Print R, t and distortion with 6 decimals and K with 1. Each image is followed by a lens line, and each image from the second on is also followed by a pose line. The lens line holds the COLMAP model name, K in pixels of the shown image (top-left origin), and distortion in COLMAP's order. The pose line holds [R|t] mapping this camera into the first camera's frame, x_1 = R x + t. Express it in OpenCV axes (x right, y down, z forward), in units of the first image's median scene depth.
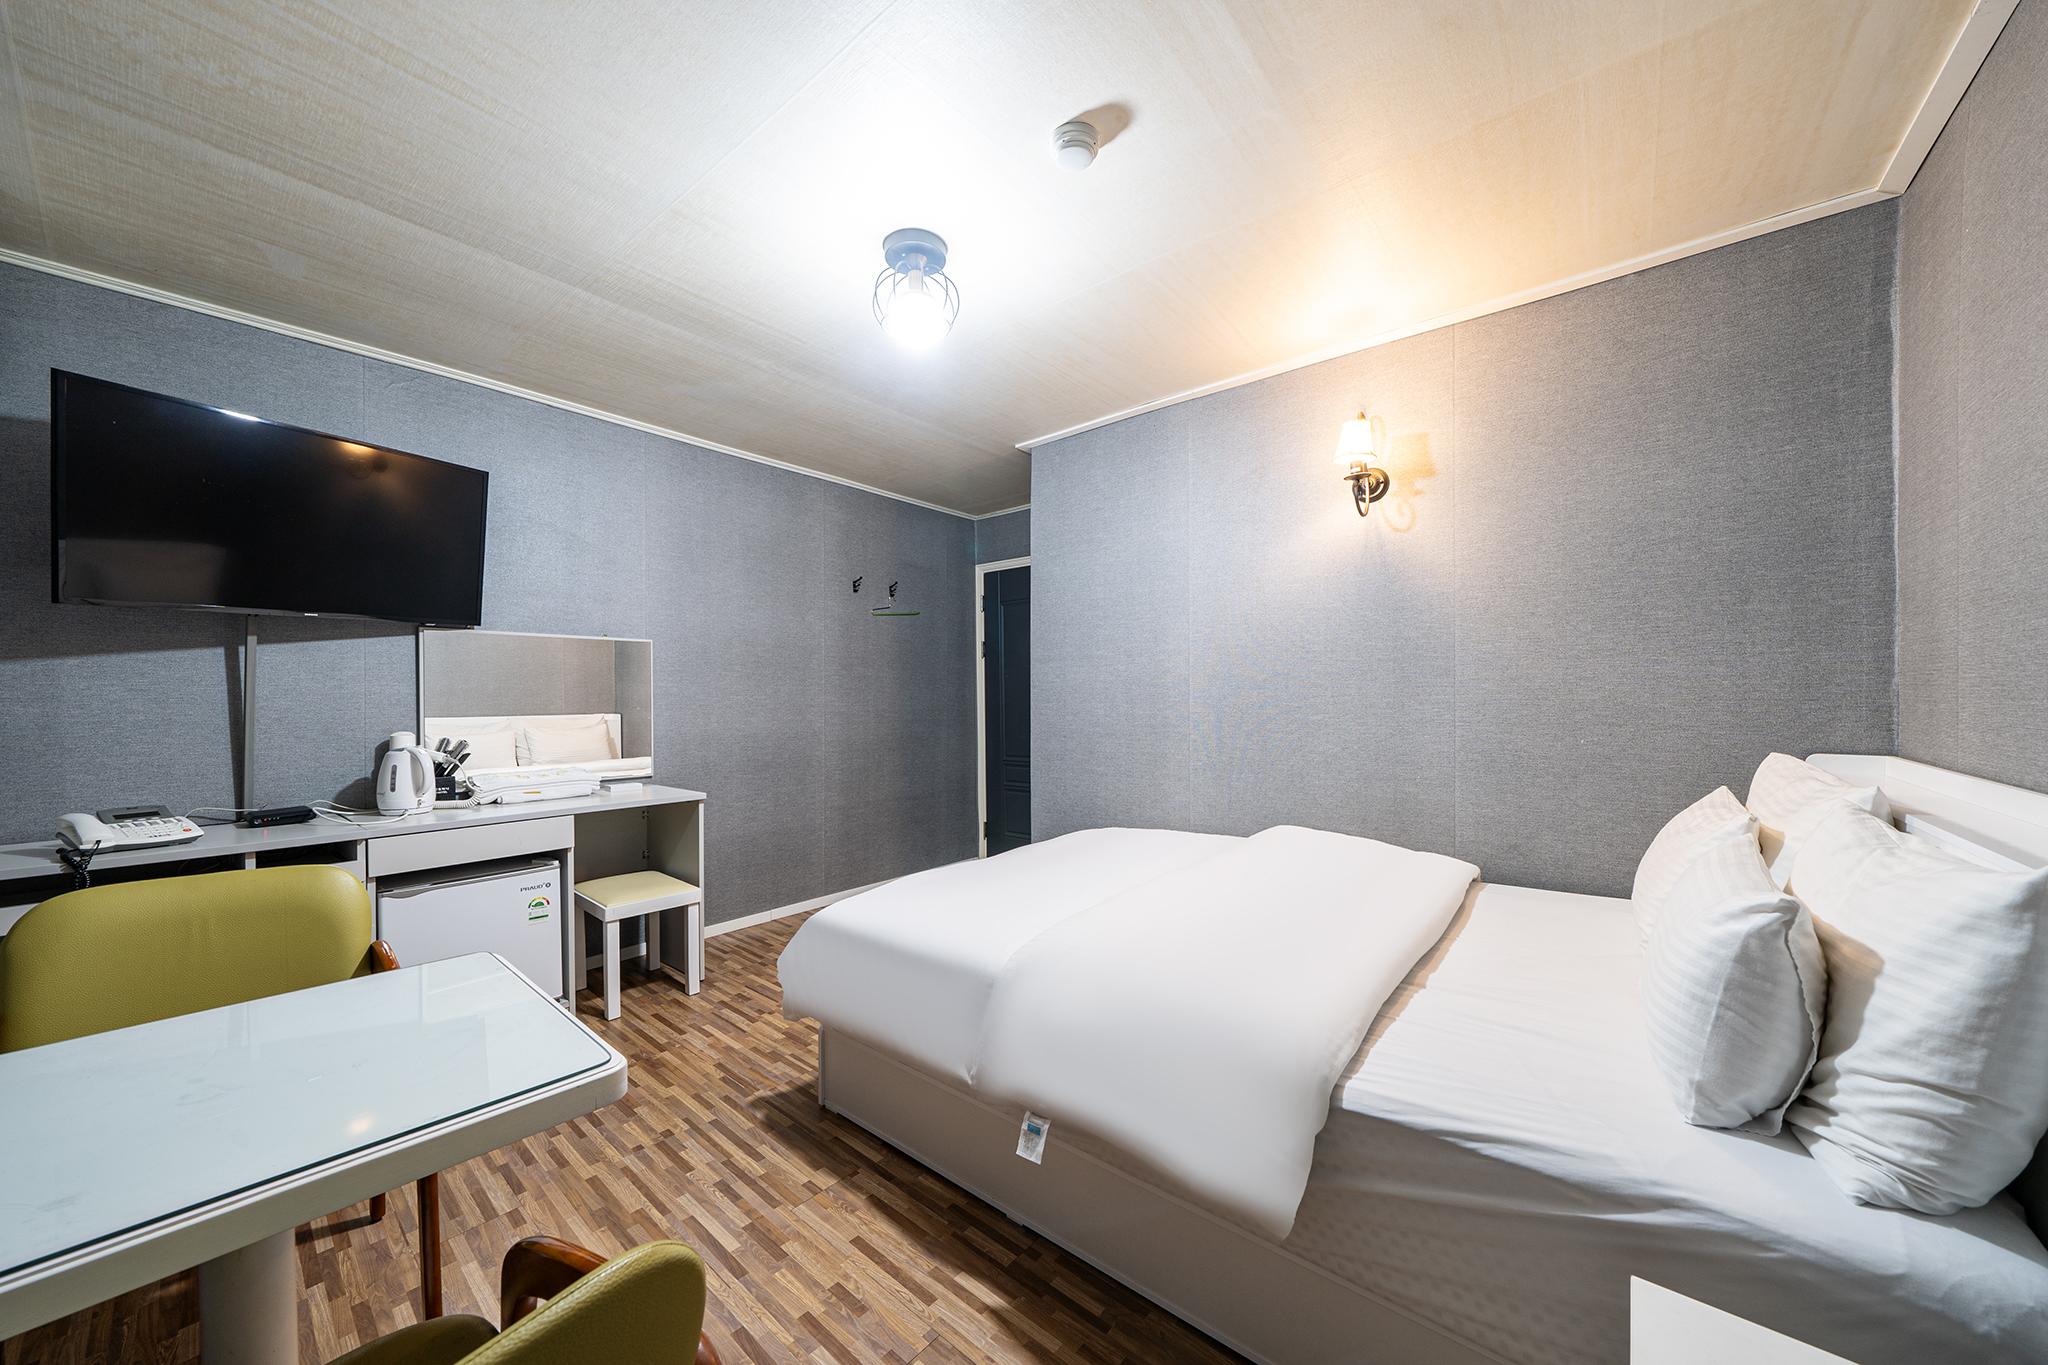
lens RADIAL K [[733.1, 0, 1016.9], [0, 733.1, 699.0], [0, 0, 1]] dist [-0.000591, 0.000010]
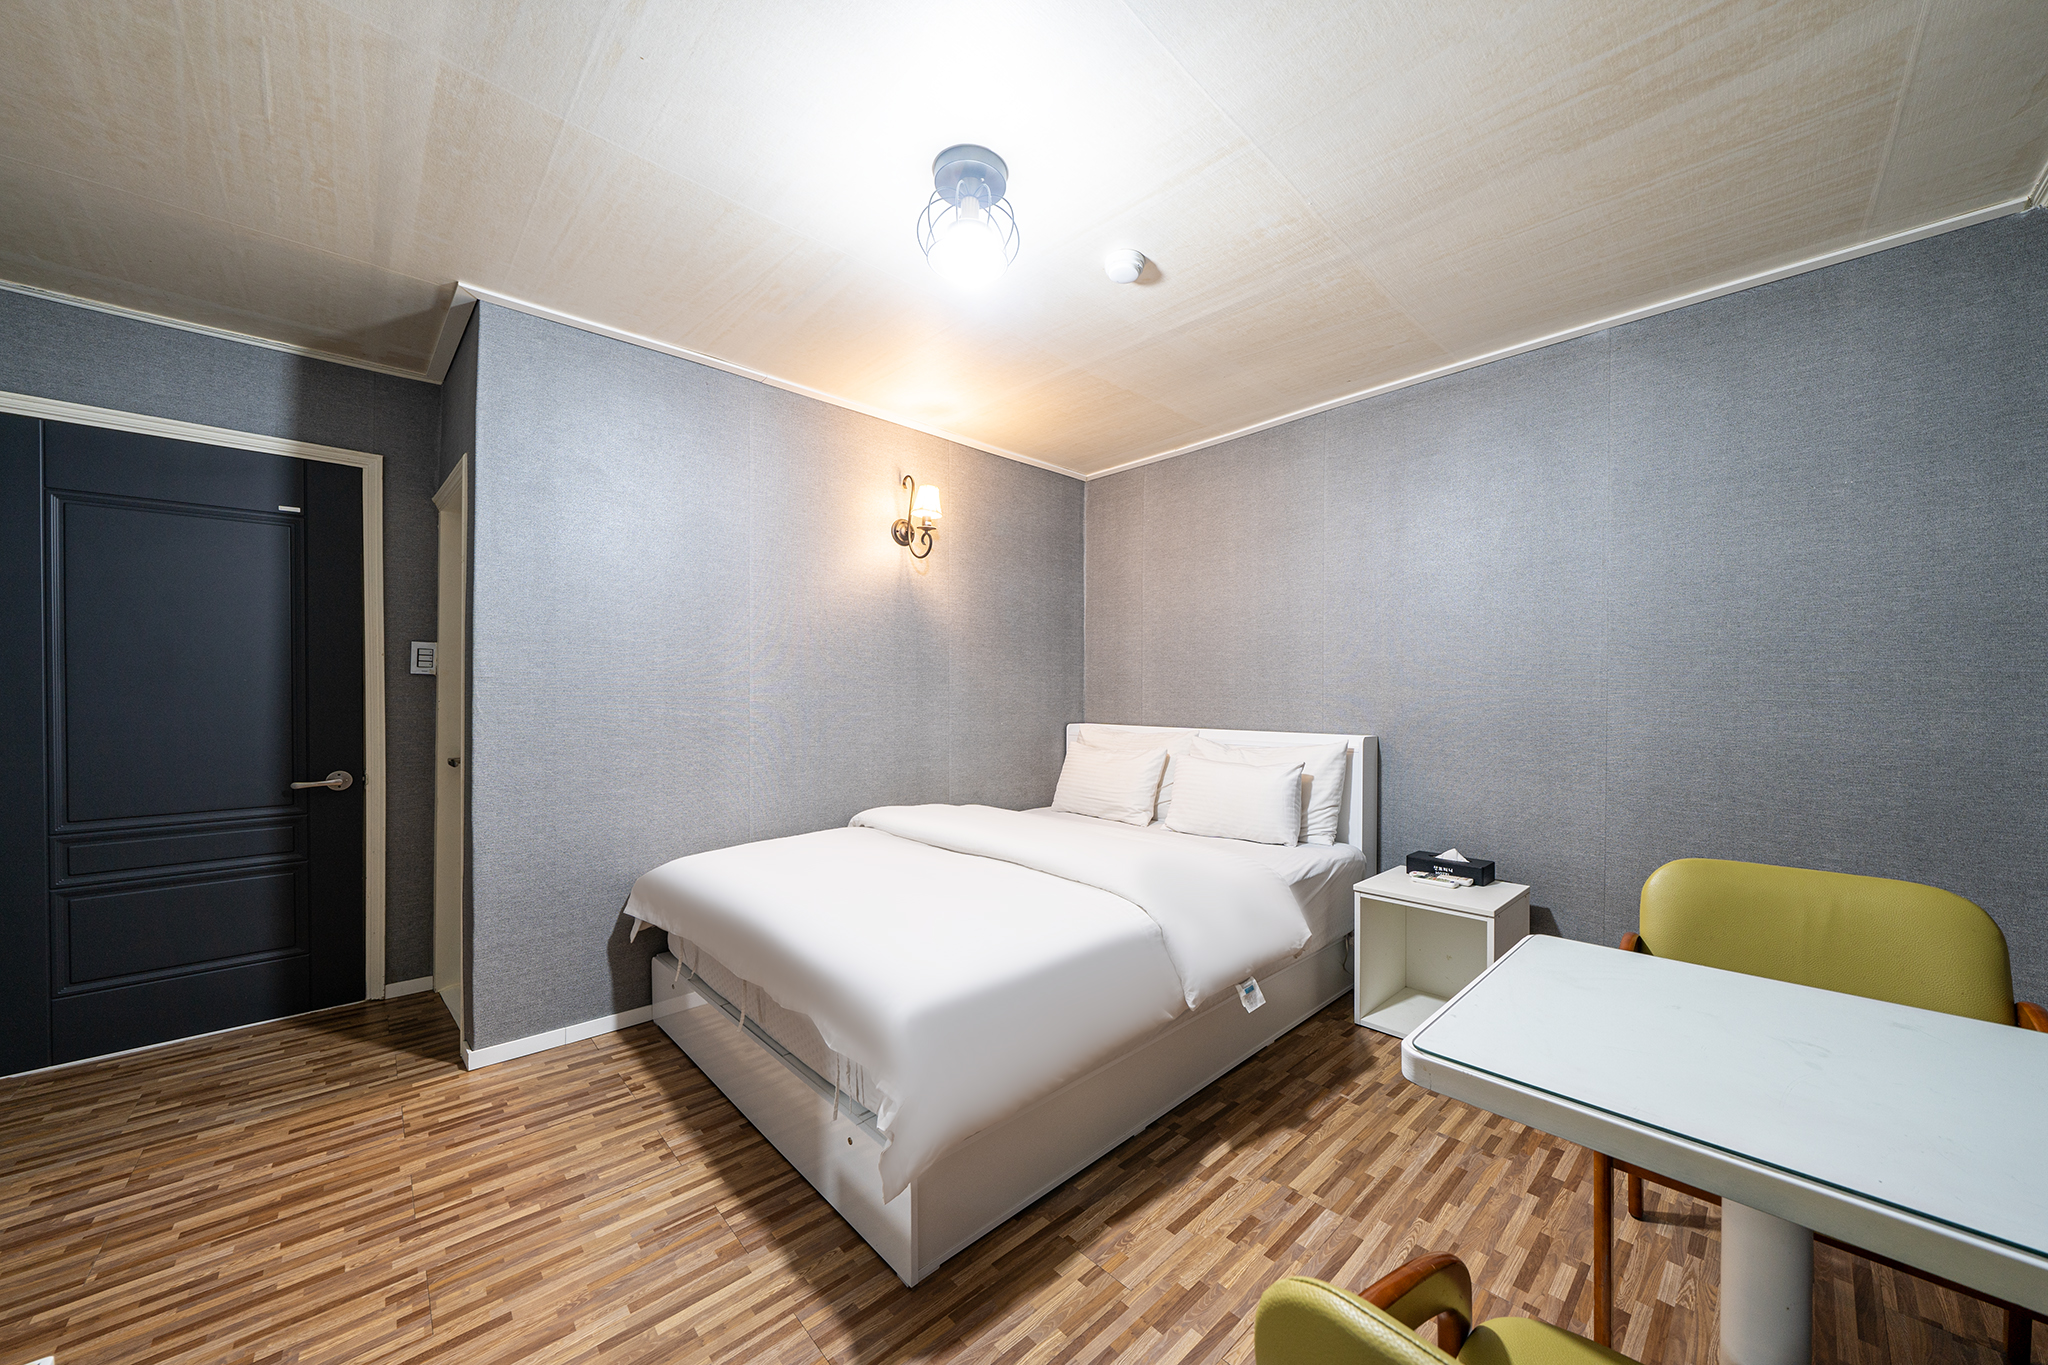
lens RADIAL K [[714.5, 0, 1023.6], [0, 714.5, 691.2], [0, 0, 1]] dist [-0.000793, -0.000186]
pose [[0.113759, 0.013765, 0.993413, -1.047595], [0.003827, 0.999891, -0.014293, 0.007938], [-0.993501, 0.005428, 0.113694, 0.925104]]
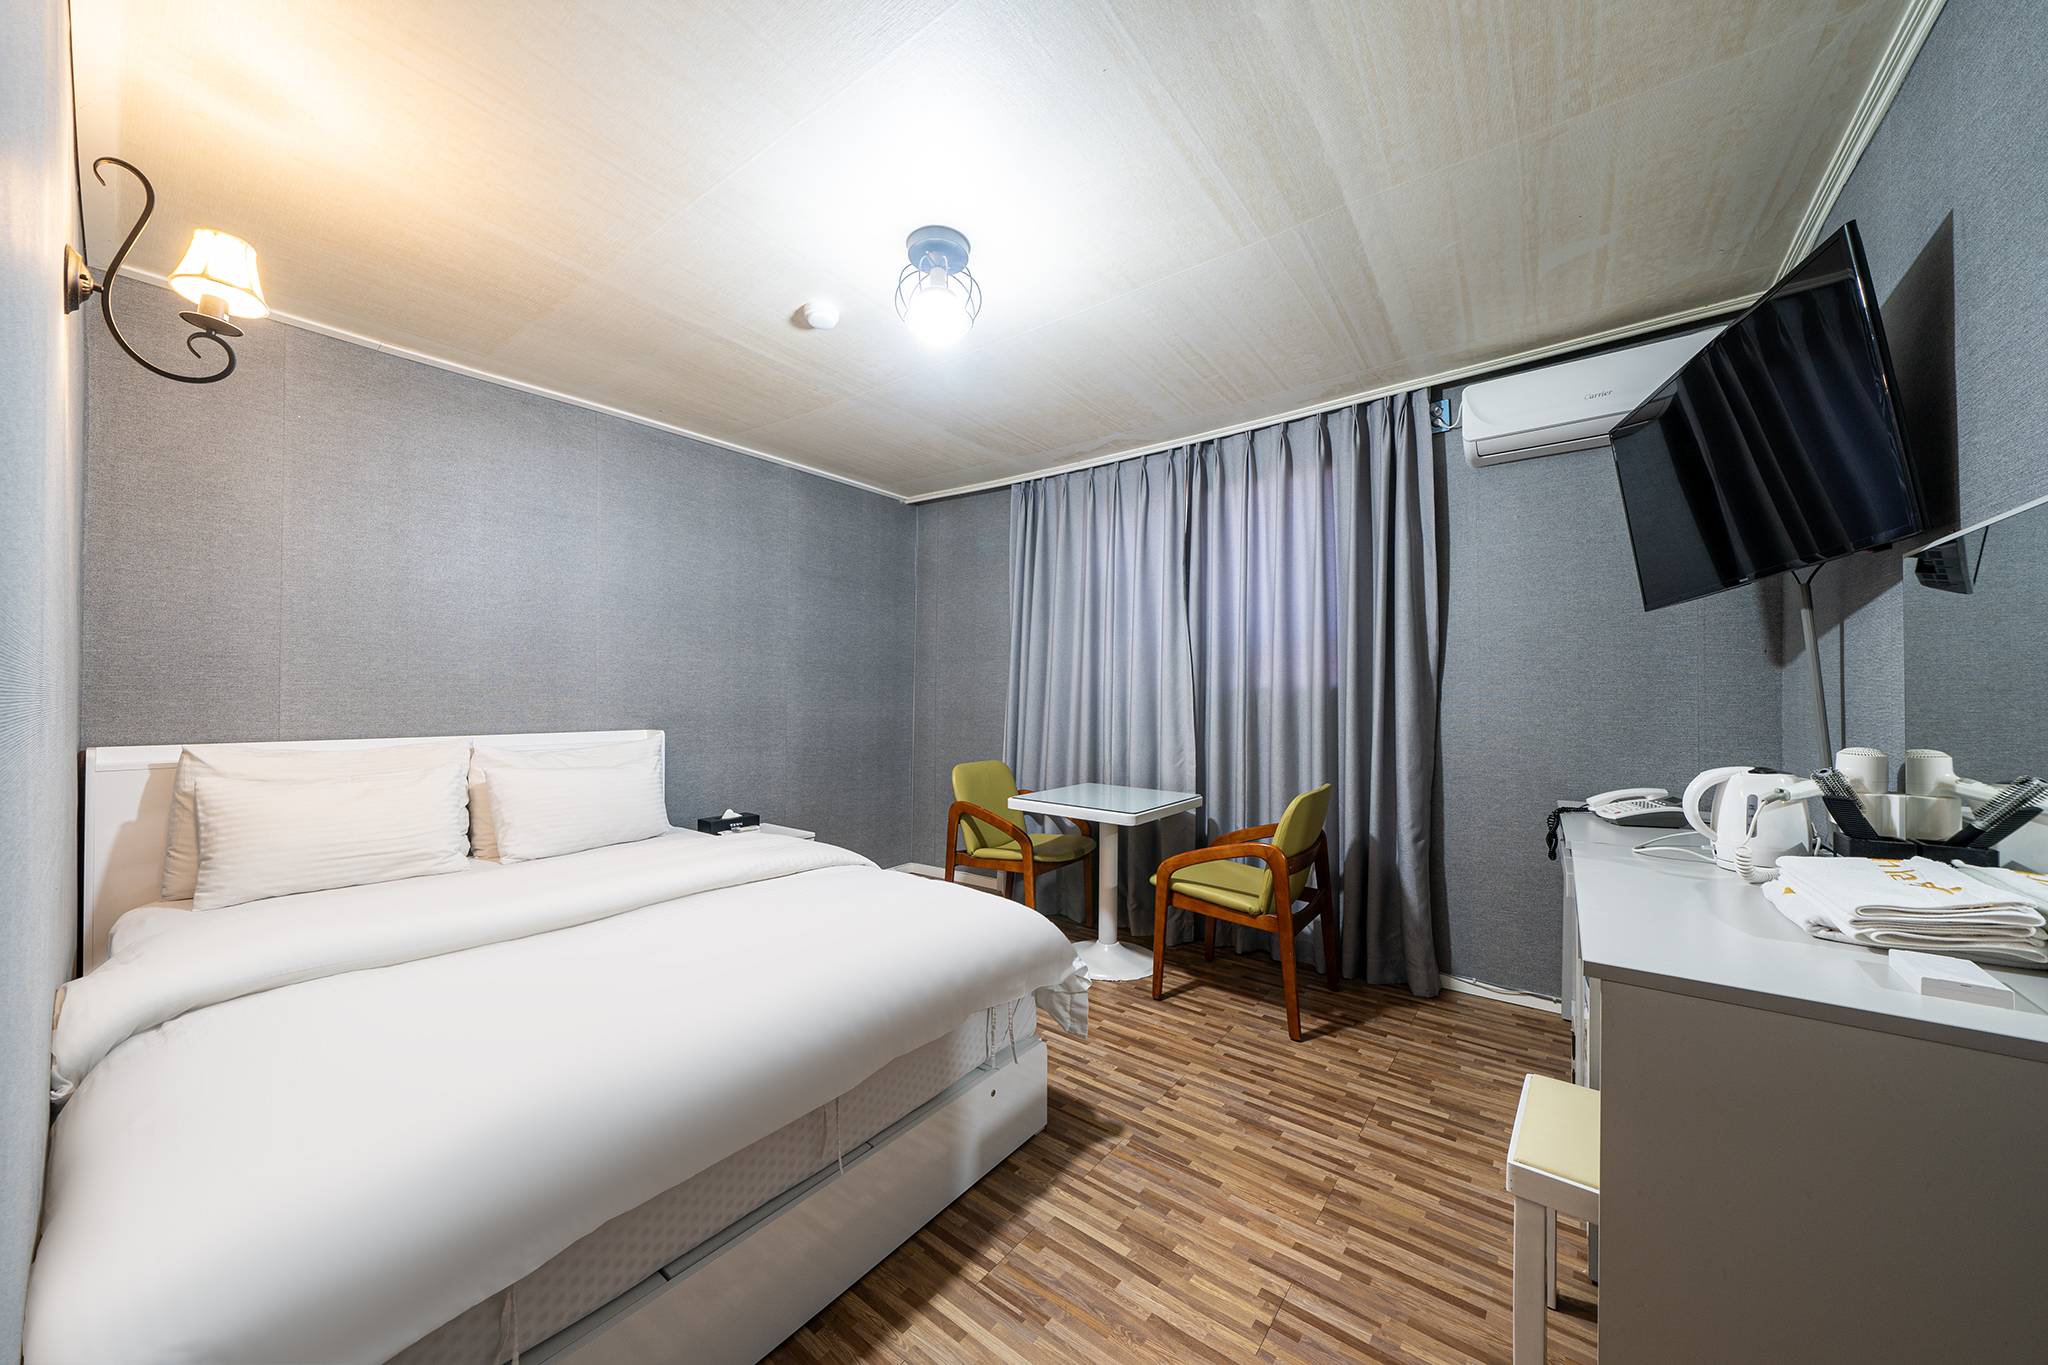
lens RADIAL K [[714.5, 0, 1023.6], [0, 714.5, 691.2], [0, 0, 1]] dist [-0.000793, -0.000186]
pose [[-0.998947, 0.002535, -0.045803, -0.226152], [0.002628, 0.999995, -0.001962, -0.002667], [0.045798, -0.002081, -0.998949, 2.168548]]
